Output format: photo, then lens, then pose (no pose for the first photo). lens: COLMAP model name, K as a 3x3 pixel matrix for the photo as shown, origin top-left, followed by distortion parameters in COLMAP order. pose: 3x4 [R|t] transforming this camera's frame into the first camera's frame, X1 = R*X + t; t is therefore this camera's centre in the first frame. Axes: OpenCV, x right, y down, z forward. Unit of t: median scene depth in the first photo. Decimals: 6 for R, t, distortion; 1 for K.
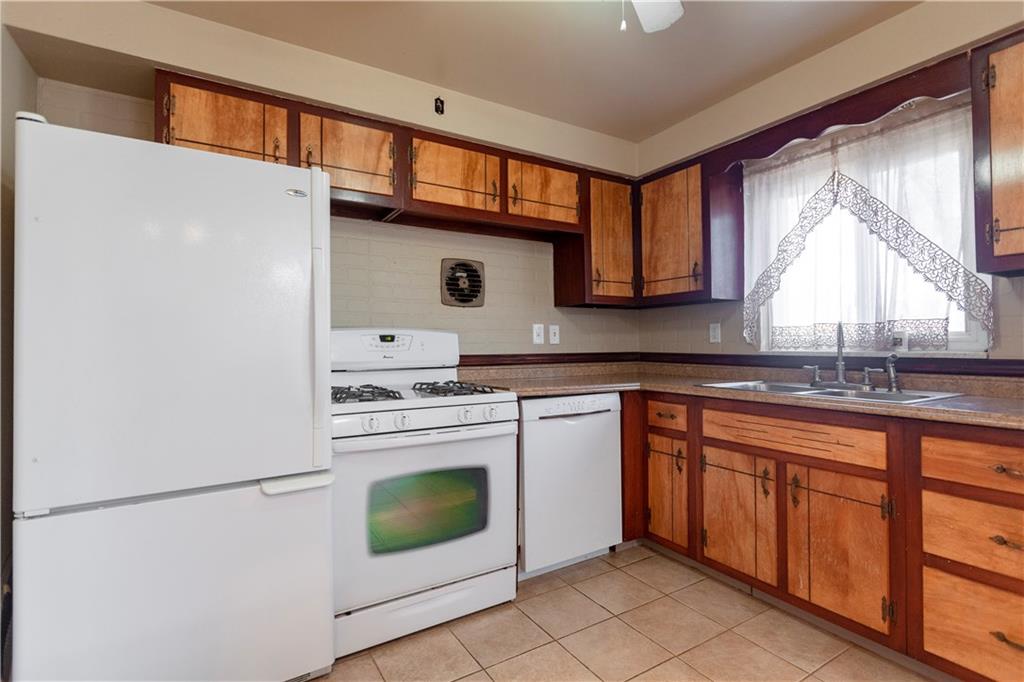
lens RADIAL K [[488.4, 0, 515.7], [0, 488.4, 336.9], [0, 0, 1]] dist [-0.000634, -0.001420]
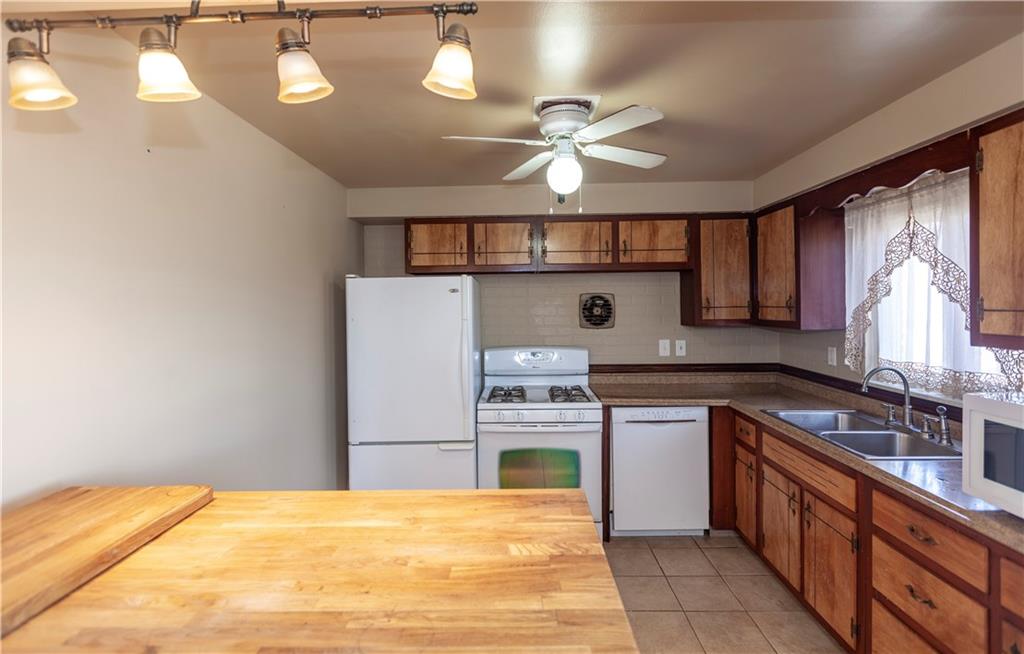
lens RADIAL K [[478.1, 0, 508.2], [0, 478.1, 311.9], [0, 0, 1]] dist [-0.002973, -0.000673]
pose [[0.839067, 0.004235, -0.544011, 0.475652], [0.014184, 0.999459, 0.029659, -0.176958], [0.543842, -0.032602, 0.838554, -0.277654]]
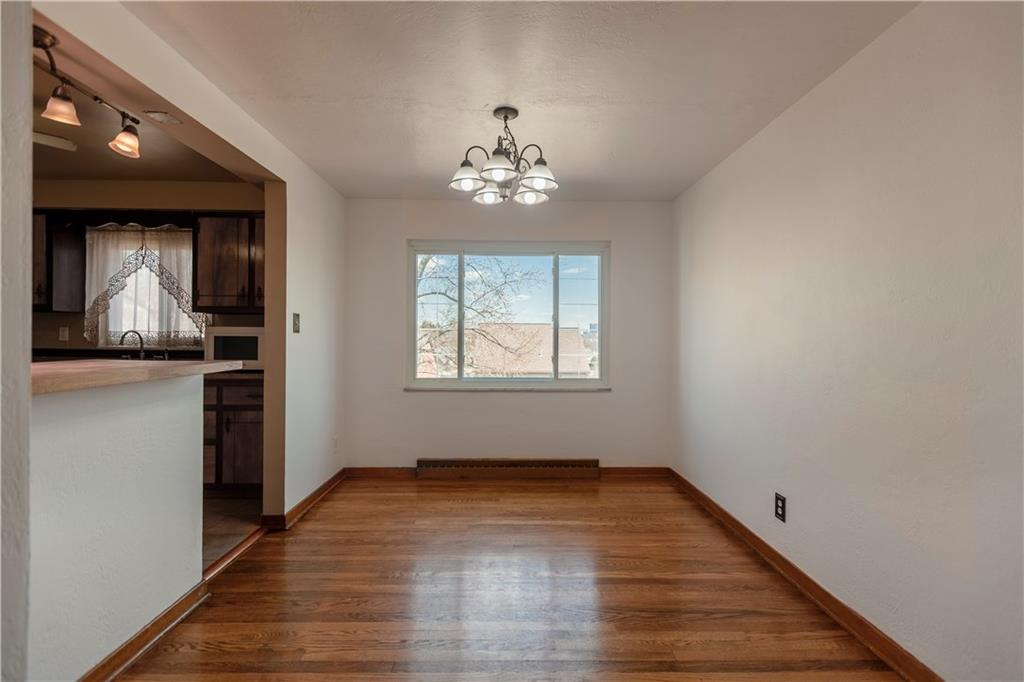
lens RADIAL K [[454.5, 0, 511.1], [0, 454.5, 338.8], [0, 0, 1]] dist [0.000428, 0.000650]
pose [[0.507229, 0.010229, 0.861750, -0.077942], [-0.026101, 0.999653, 0.003497, -0.039611], [-0.861416, -0.024266, 0.507320, -0.942239]]
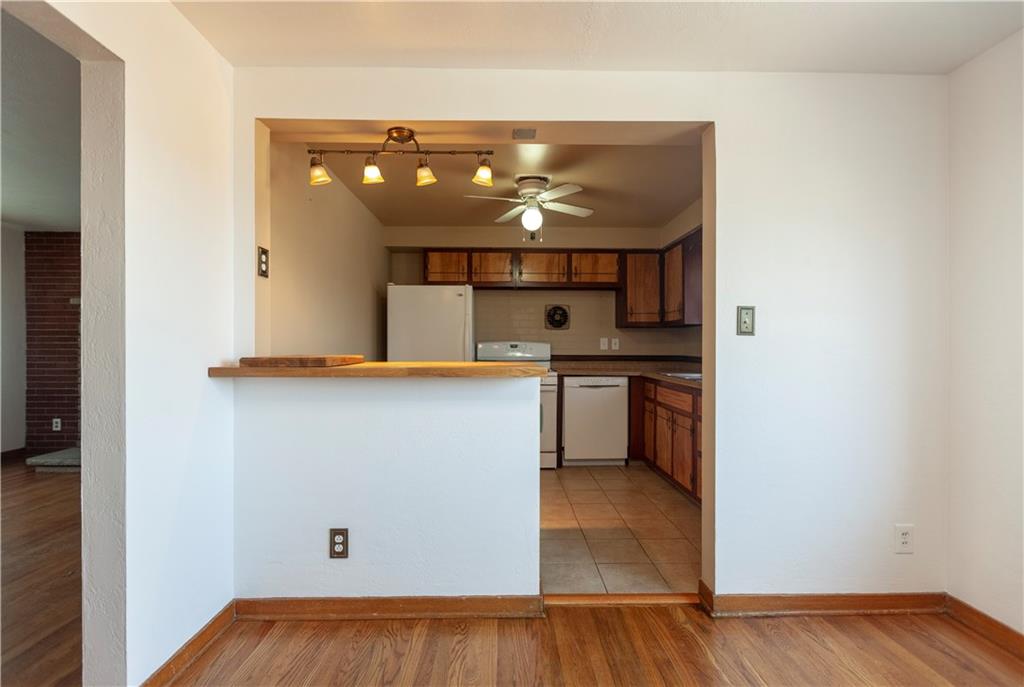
lens RADIAL K [[454.5, 0, 510.0], [0, 454.5, 350.8], [0, 0, 1]] dist [0.000428, 0.000650]
pose [[0.864217, 0.013271, -0.502943, 0.739707], [-0.000401, 0.999670, 0.025688, -0.028998], [0.503118, -0.021998, 0.863938, -0.741153]]
